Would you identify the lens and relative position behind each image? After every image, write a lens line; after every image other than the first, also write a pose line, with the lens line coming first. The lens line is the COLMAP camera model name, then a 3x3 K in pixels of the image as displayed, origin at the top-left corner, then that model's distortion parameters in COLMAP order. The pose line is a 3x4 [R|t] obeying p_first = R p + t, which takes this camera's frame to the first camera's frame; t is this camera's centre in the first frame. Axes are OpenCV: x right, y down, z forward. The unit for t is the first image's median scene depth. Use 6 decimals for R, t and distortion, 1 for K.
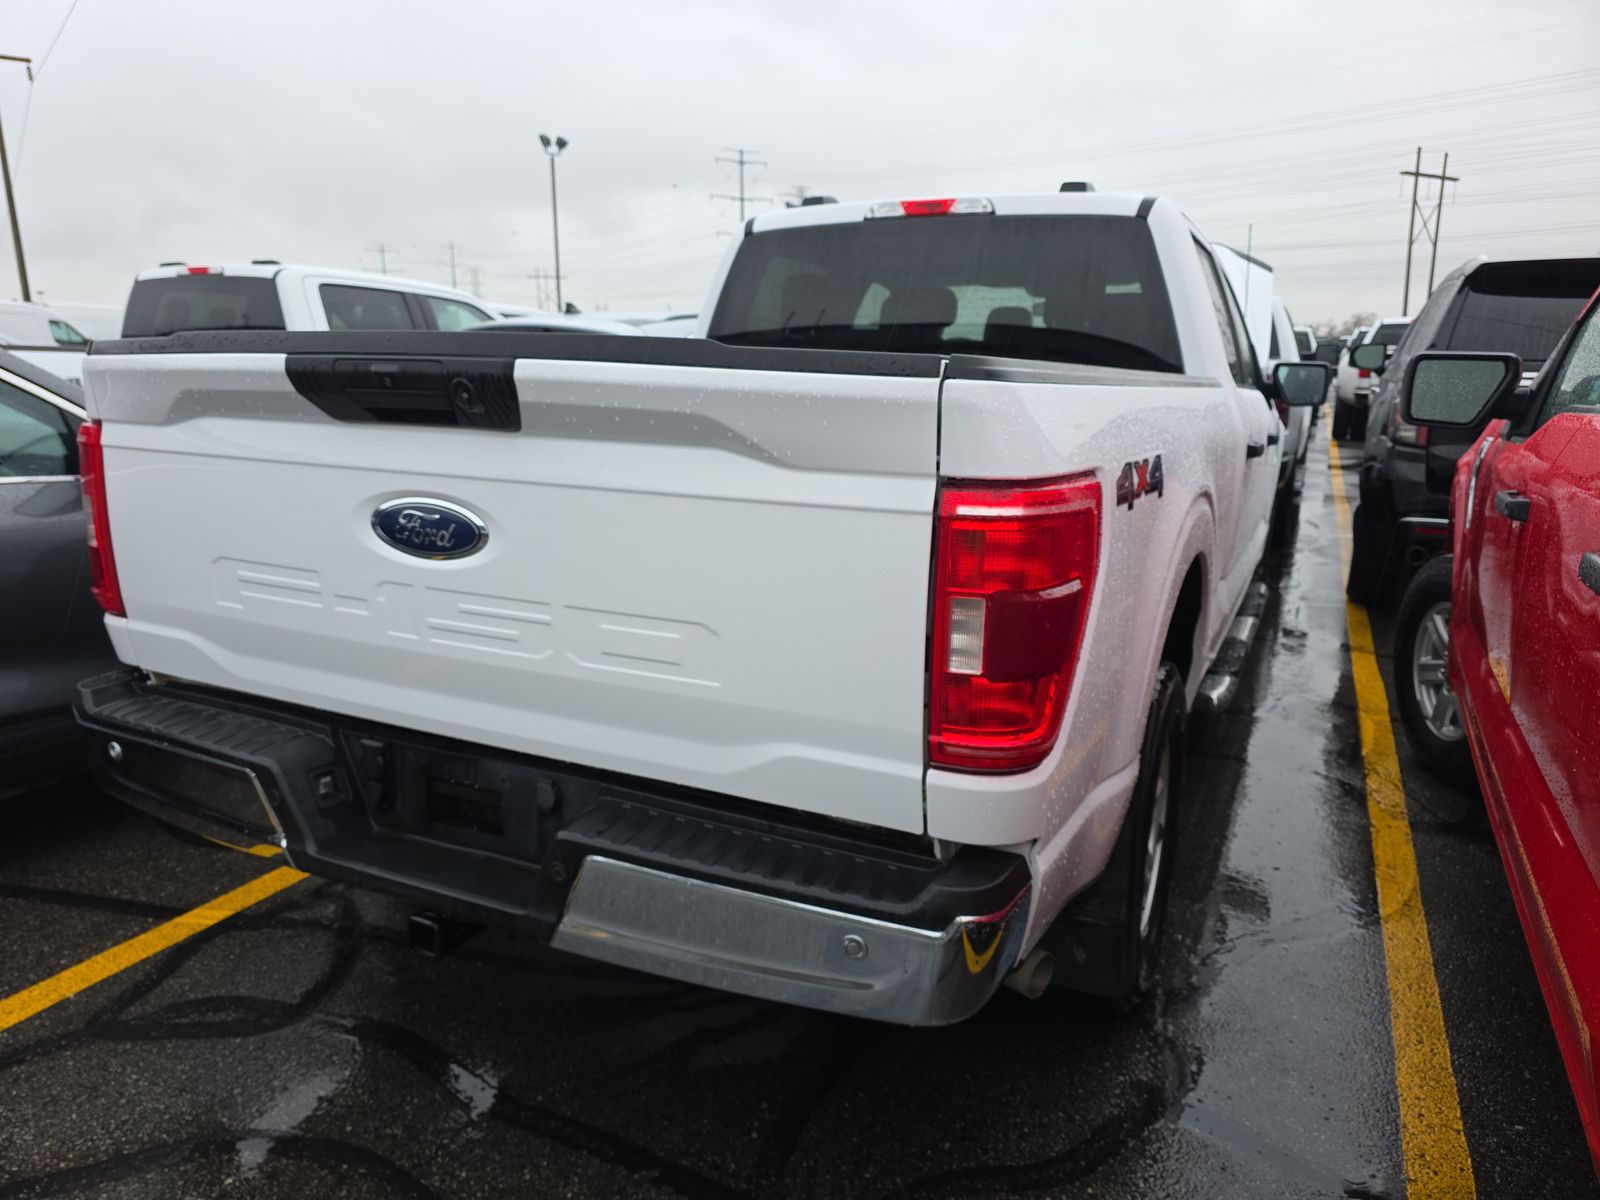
lens RADIAL K [[1065.9, 0, 818.6], [0, 1065.9, 623.2], [0, 0, 1]] dist [0.061656, -0.056180]
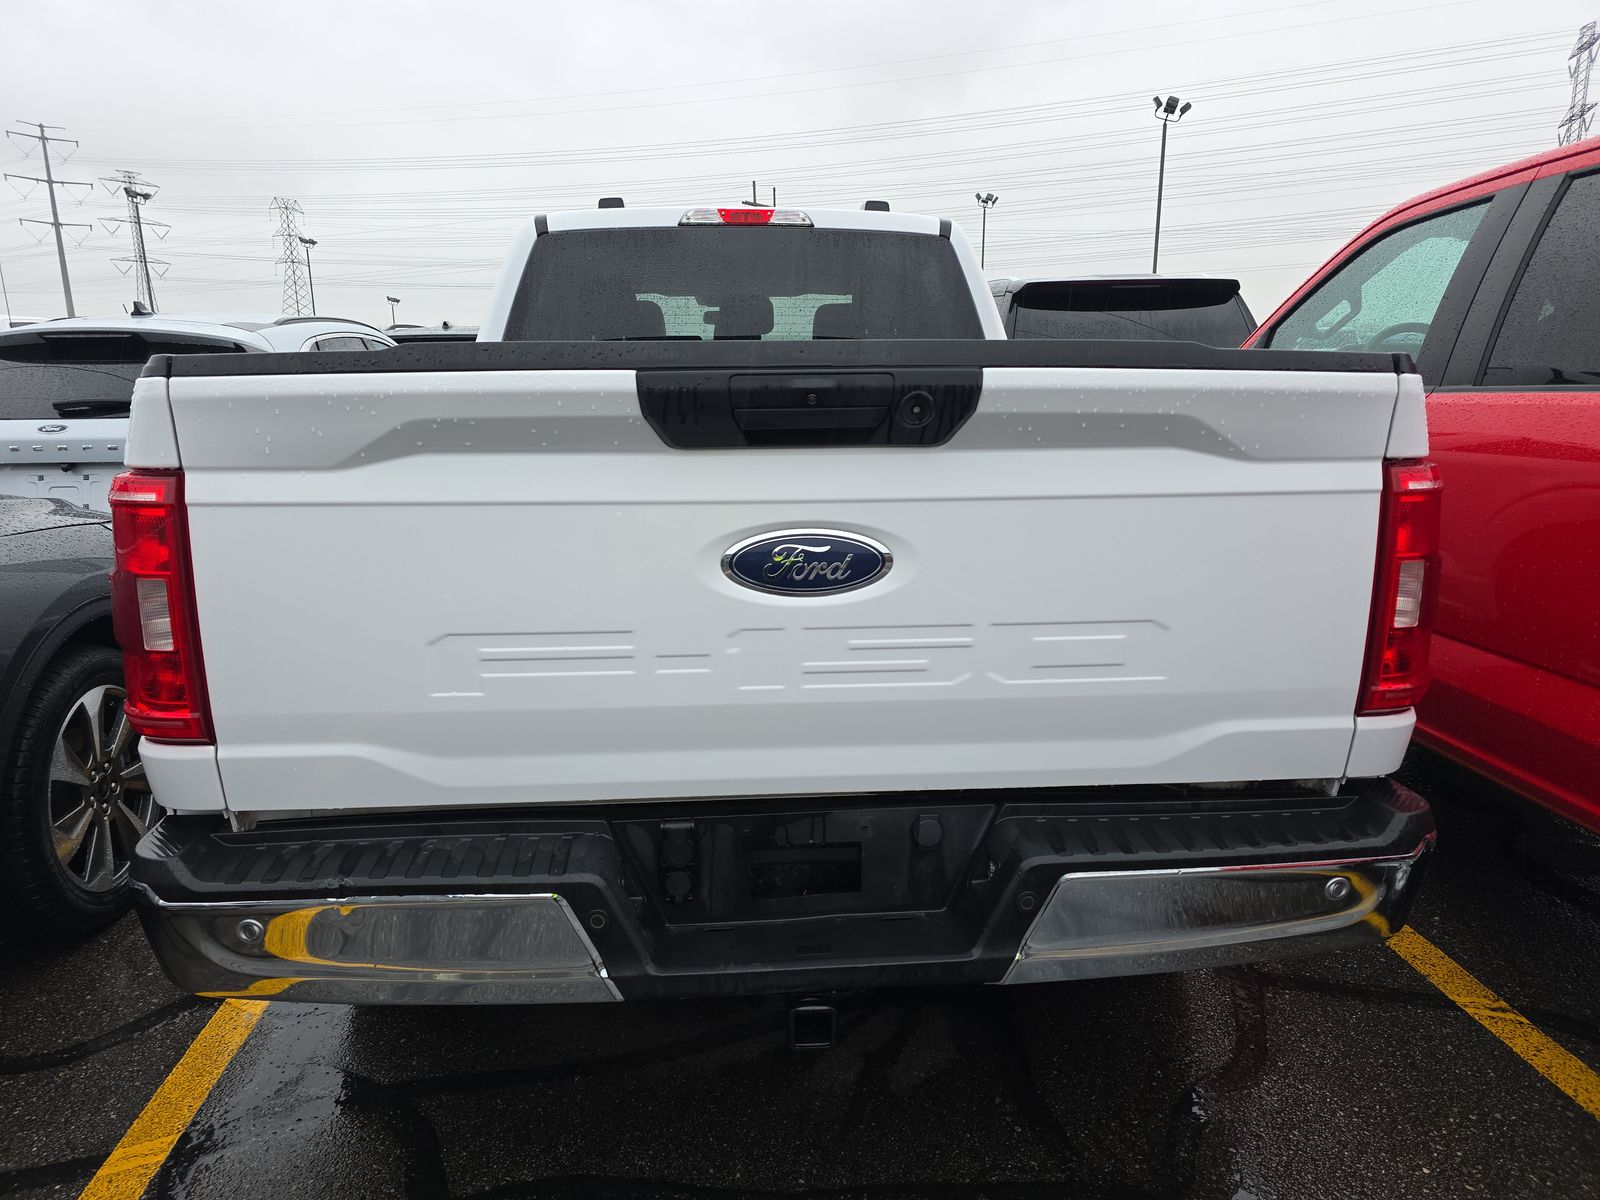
lens RADIAL K [[1037.9, 0, 800.0], [0, 1037.9, 600.0], [0, 0, 1]] dist [0.063476, -0.049391]
pose [[0.865305, -0.126193, 0.485100, -0.791191], [0.135534, 0.990644, 0.015943, -0.071670], [-0.482574, 0.051952, 0.874313, 0.256509]]
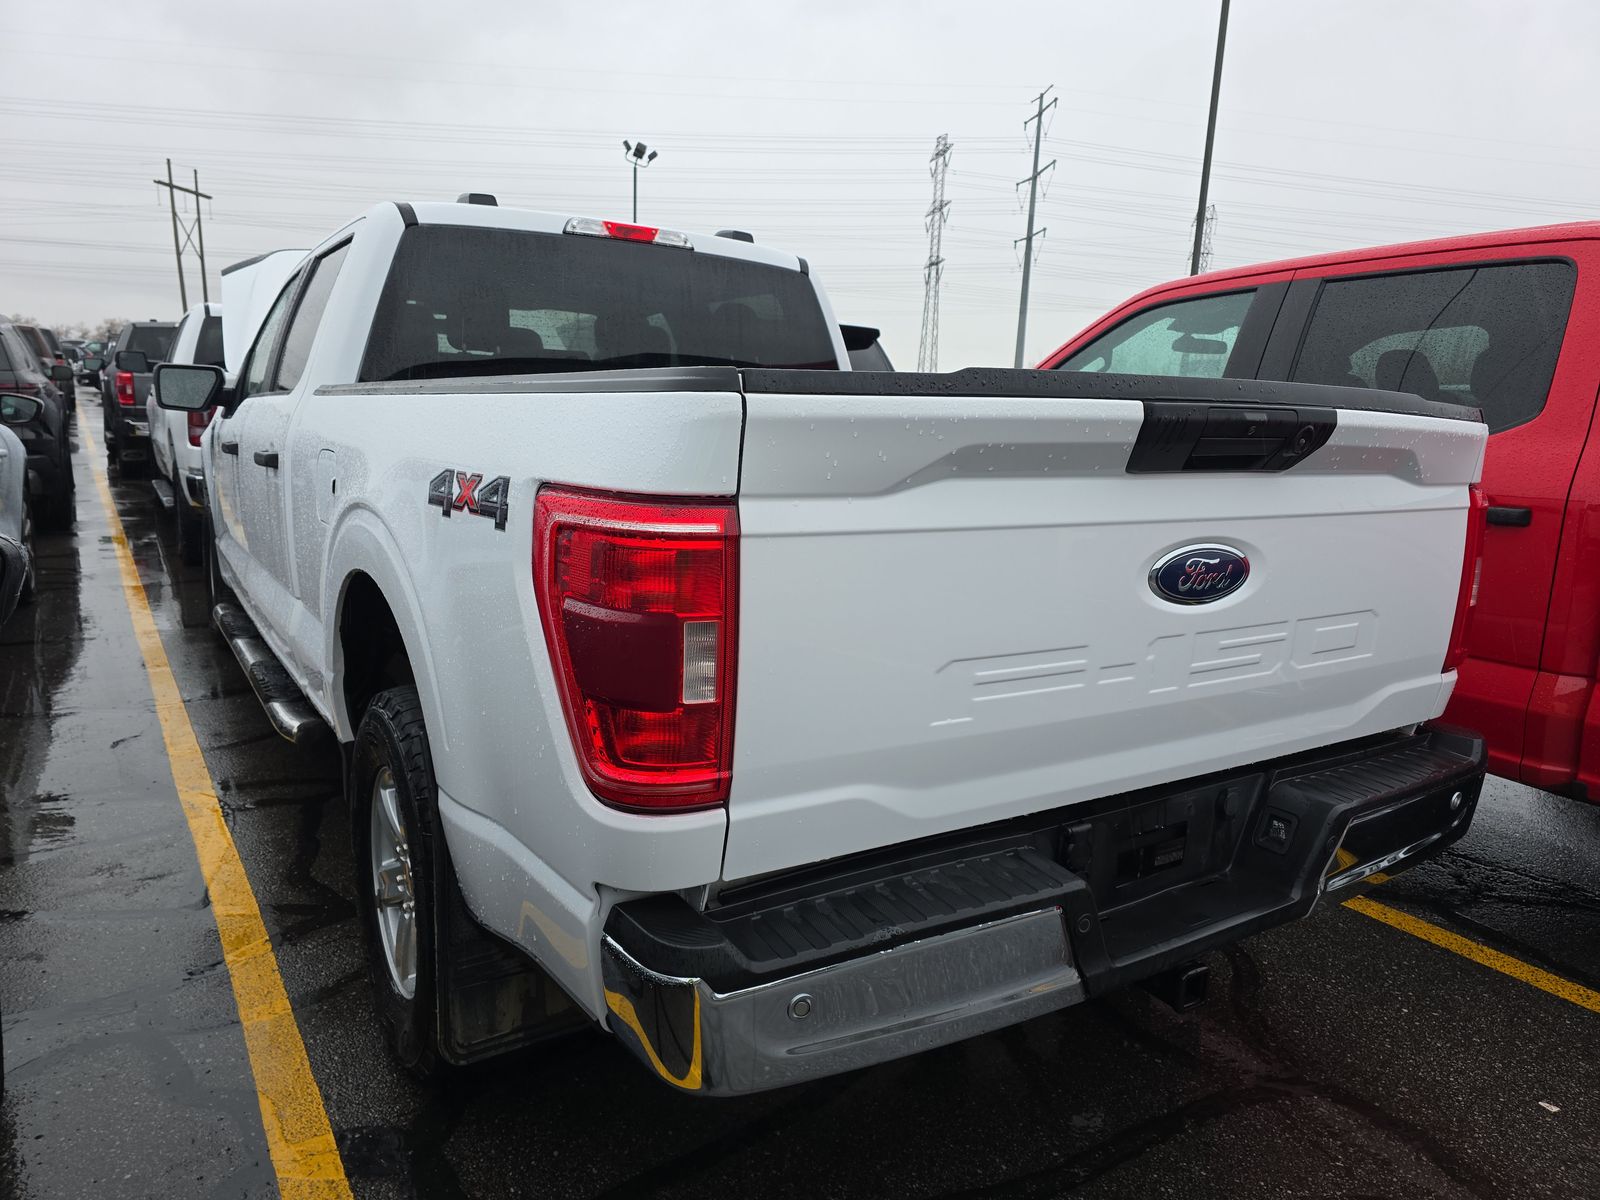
lens RADIAL K [[1037.9, 0, 800.0], [0, 1037.9, 600.0], [0, 0, 1]] dist [0.063476, -0.049391]
pose [[0.533039, -0.152526, 0.832229, -1.383614], [0.171445, 0.982683, 0.070290, -0.197248], [-0.828538, 0.105214, 0.549958, 0.778669]]
